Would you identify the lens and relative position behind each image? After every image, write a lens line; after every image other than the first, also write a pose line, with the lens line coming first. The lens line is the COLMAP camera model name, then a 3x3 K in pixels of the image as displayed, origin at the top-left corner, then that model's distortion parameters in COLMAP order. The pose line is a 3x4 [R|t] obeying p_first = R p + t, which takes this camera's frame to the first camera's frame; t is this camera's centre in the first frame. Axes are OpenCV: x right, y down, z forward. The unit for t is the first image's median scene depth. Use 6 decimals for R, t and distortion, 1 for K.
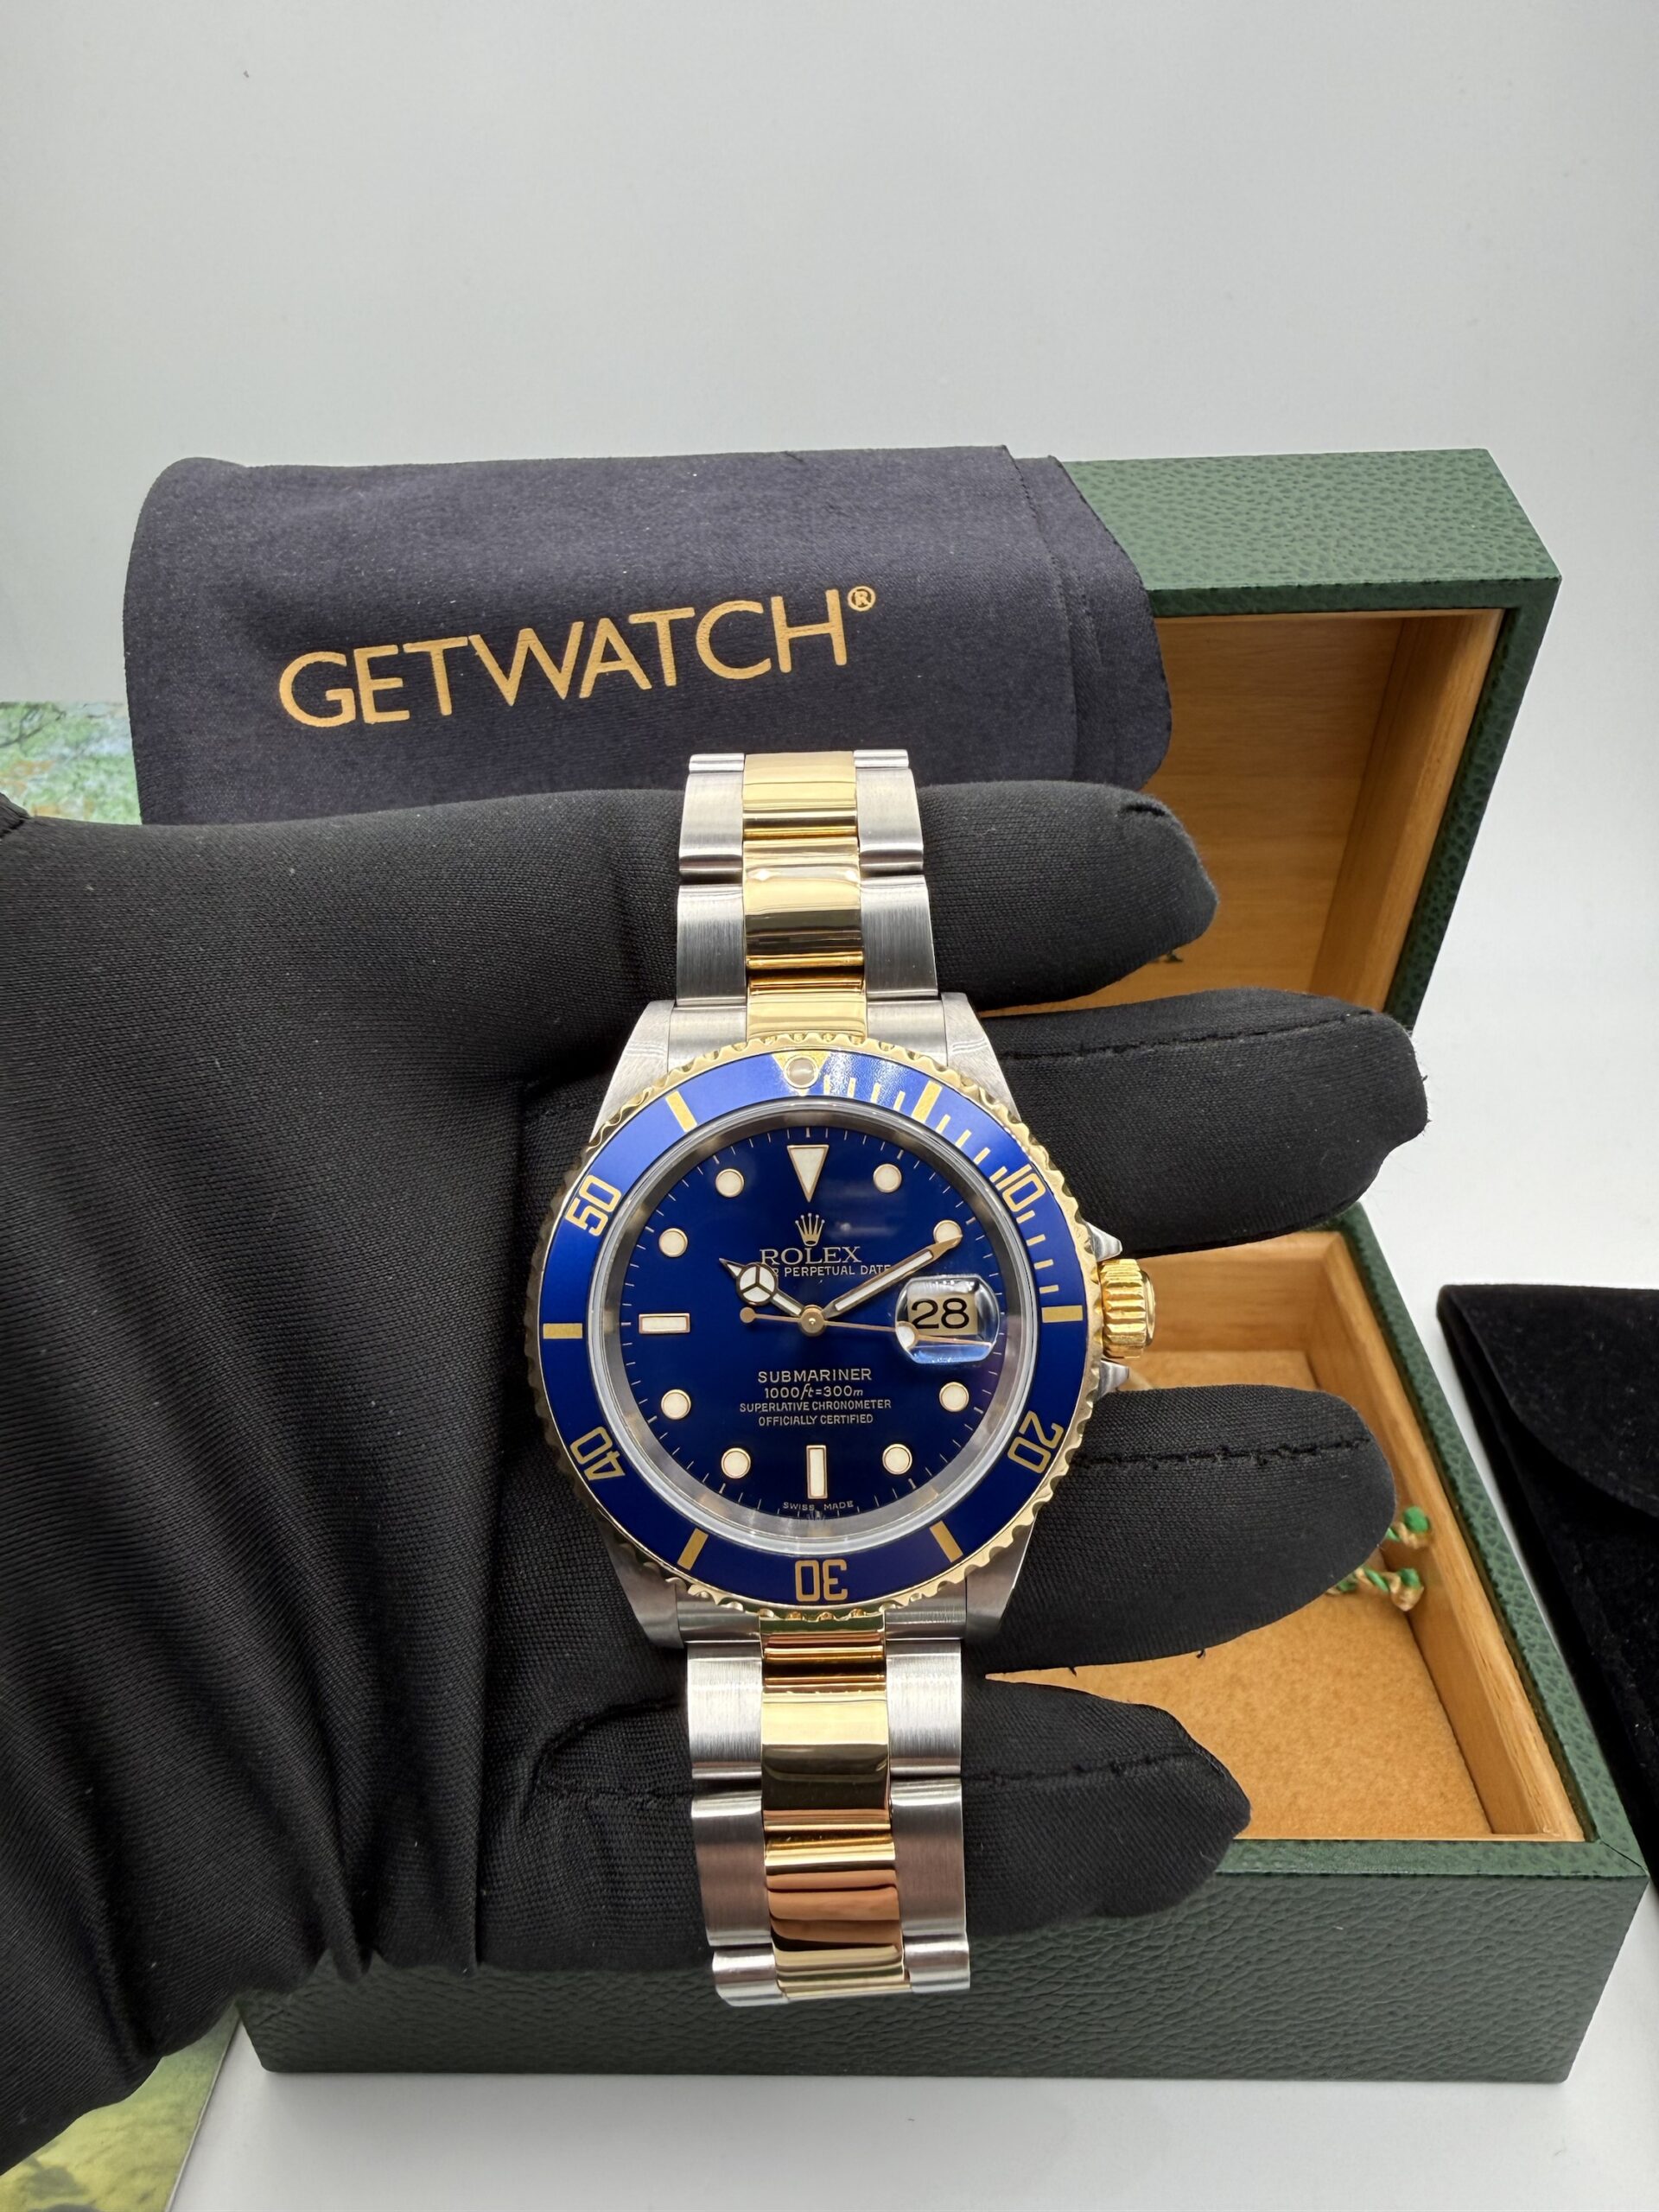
lens RADIAL K [[1569.1, 0, 822.7], [0, 1569.1, 997.0], [0, 0, 1]] dist [-0.009737, 0.011341]
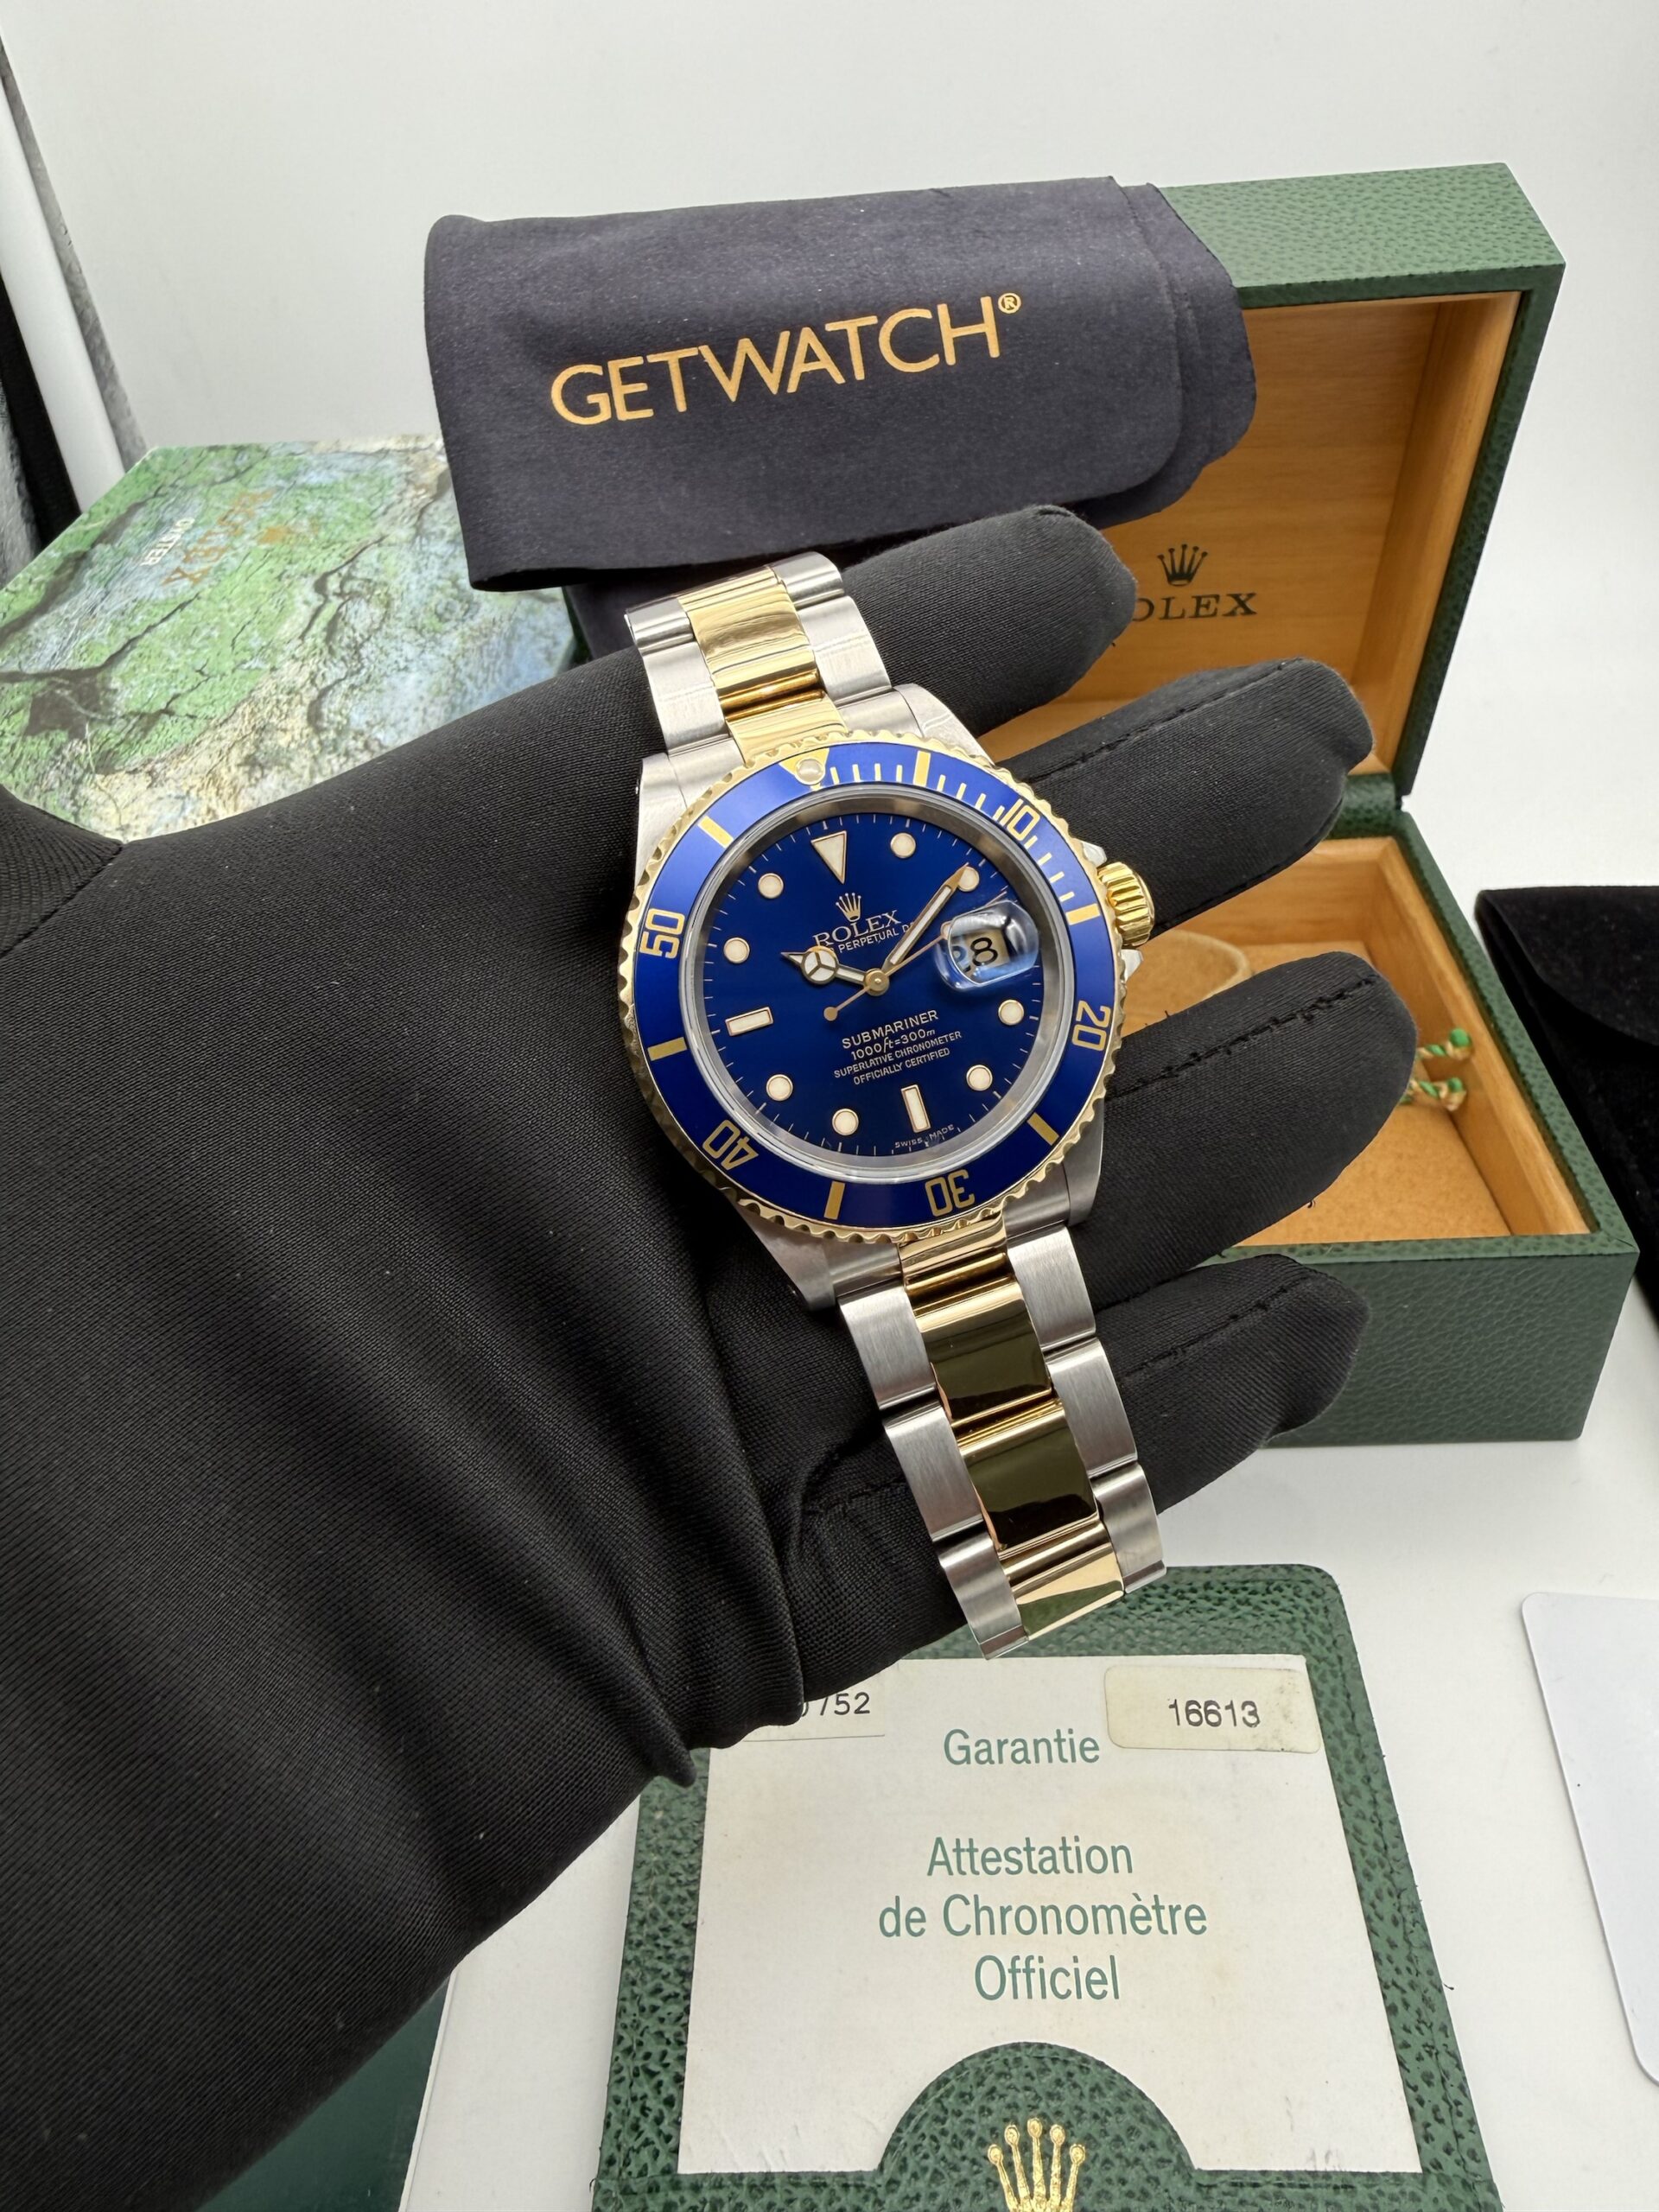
lens RADIAL K [[1569.1, 0, 827.8], [0, 1569.1, 852.5], [0, 0, 1]] dist [-0.009737, 0.011341]
pose [[0.999210, -0.035323, -0.018196, -0.112007], [0.036331, 0.997632, 0.058402, 0.106924], [0.016090, -0.059016, 0.998127, -0.286118]]
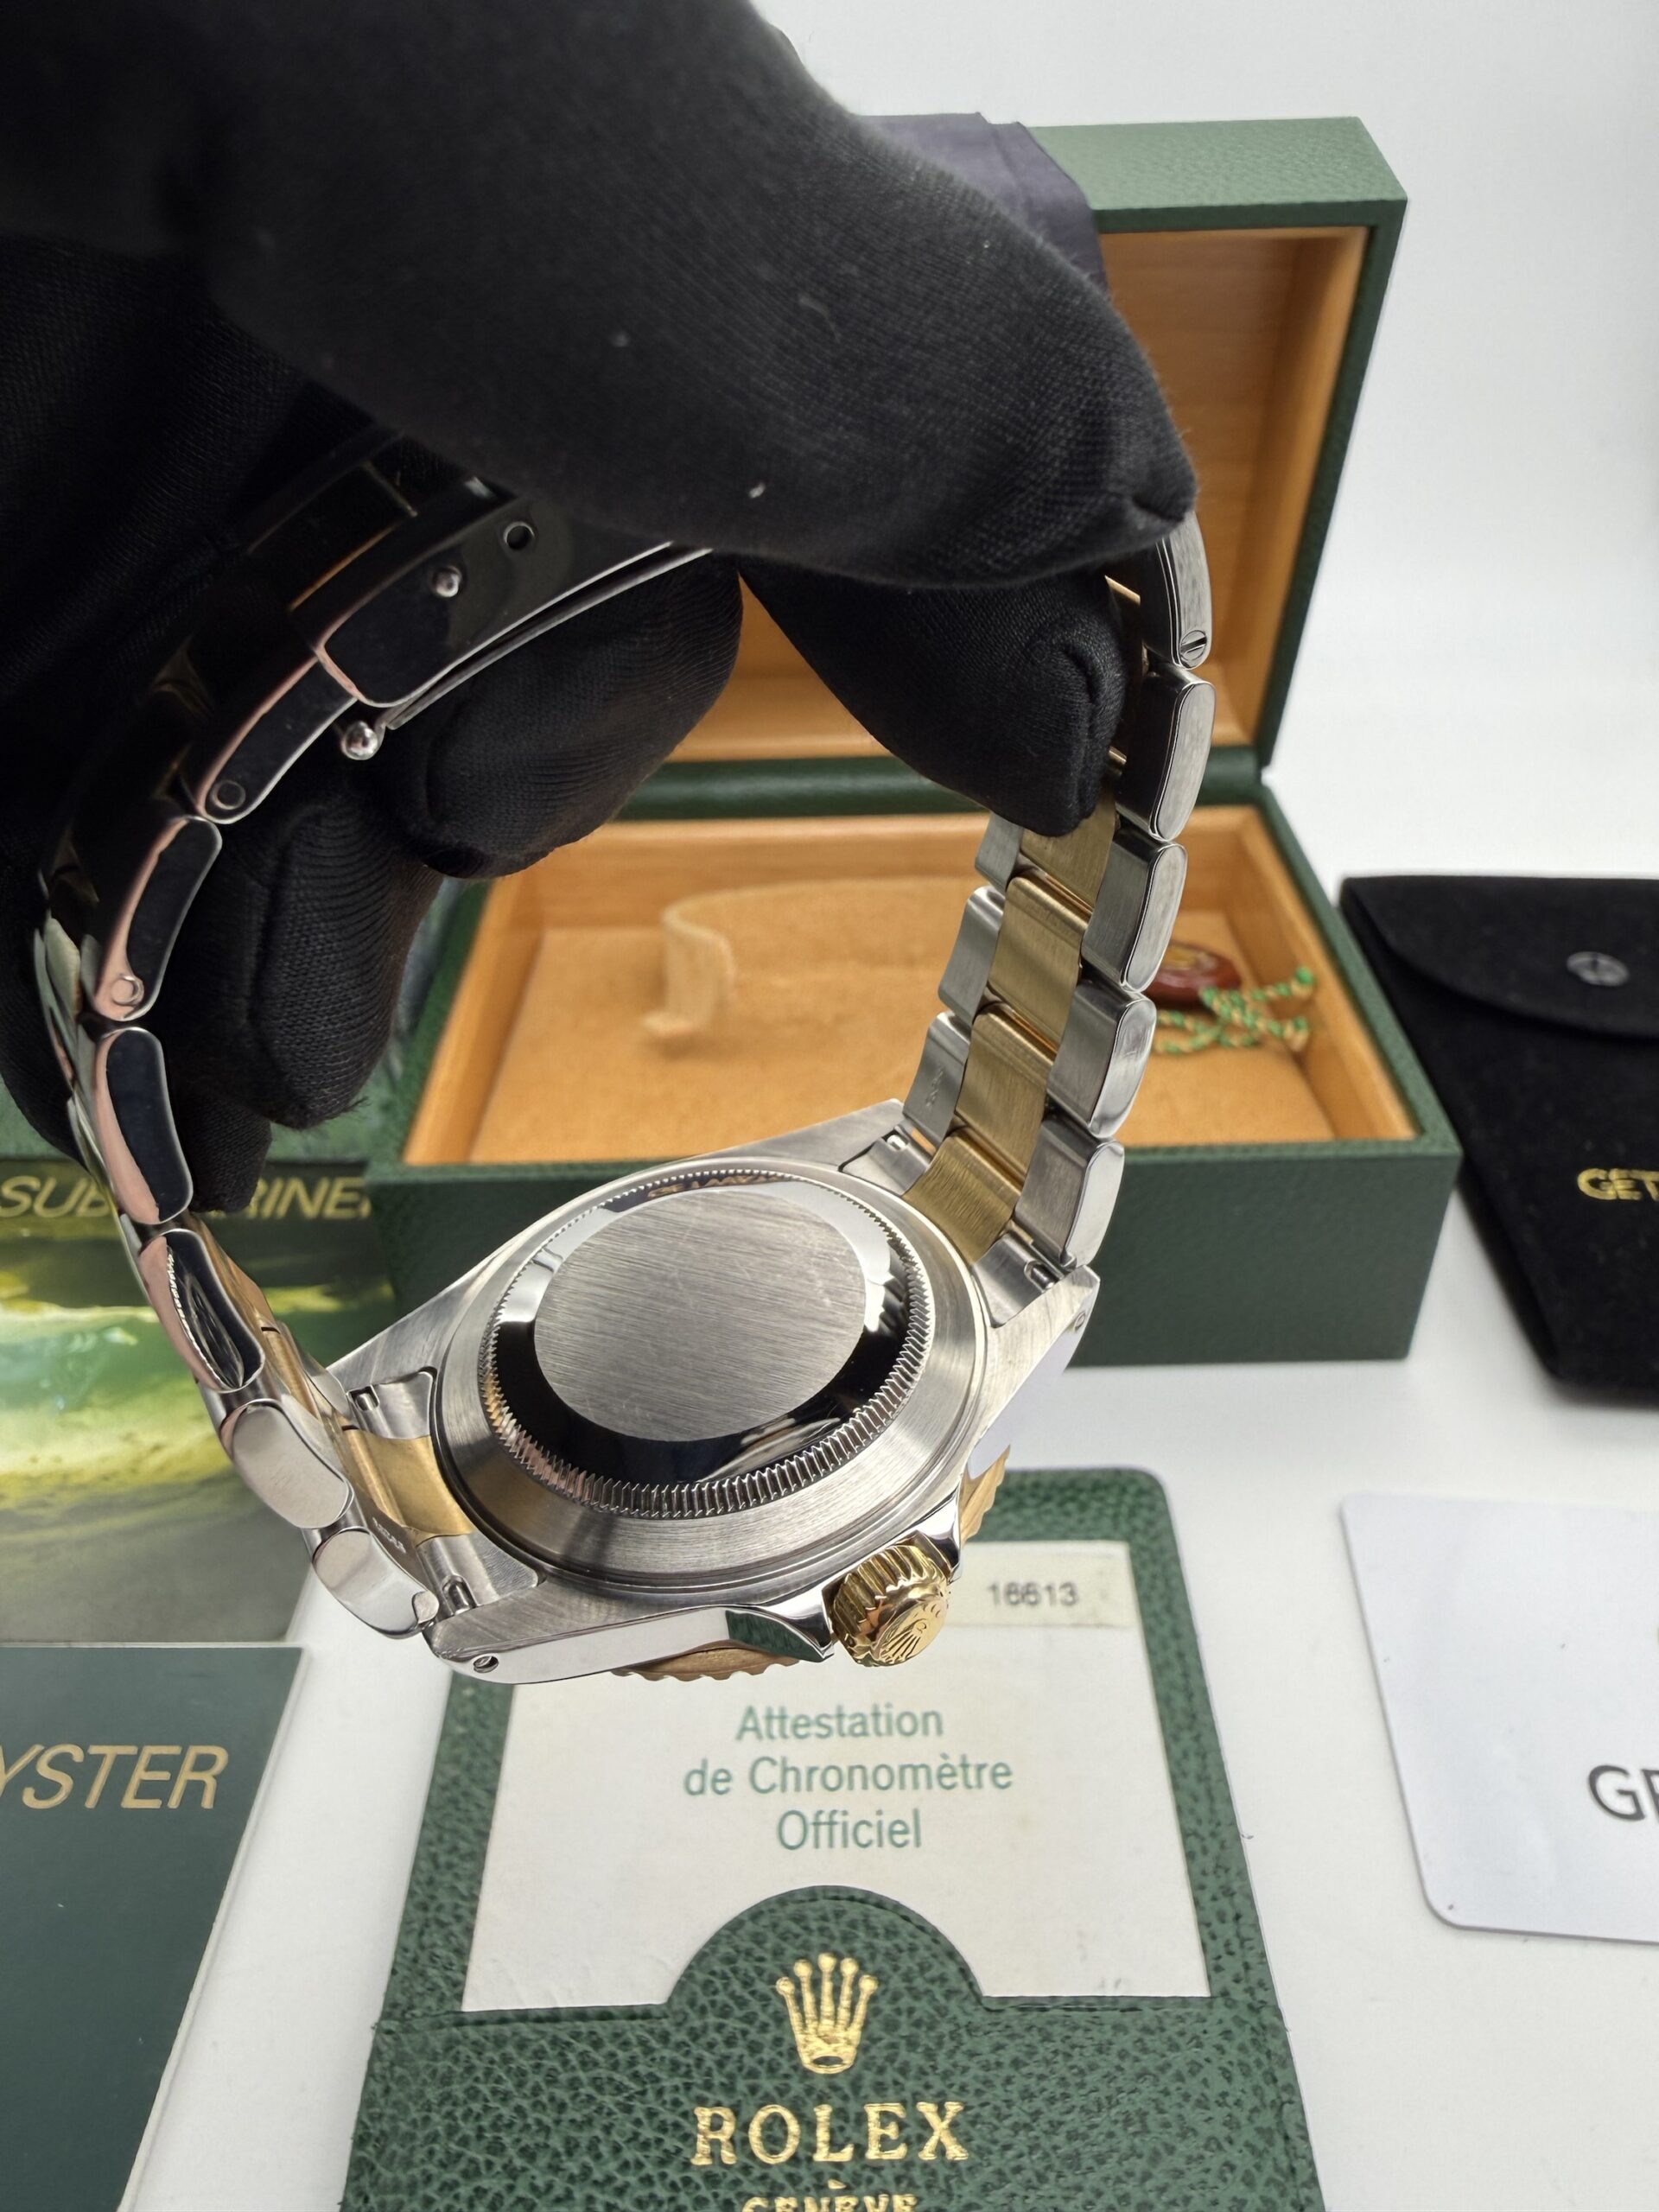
lens RADIAL K [[1569.1, 0, 825.4], [0, 1569.1, 940.5], [0, 0, 1]] dist [-0.009737, 0.011341]
pose [[0.999515, -0.009523, 0.029633, -0.055001], [0.008434, 0.999292, 0.036666, 0.288339], [-0.029962, -0.036398, 0.998888, -0.297597]]
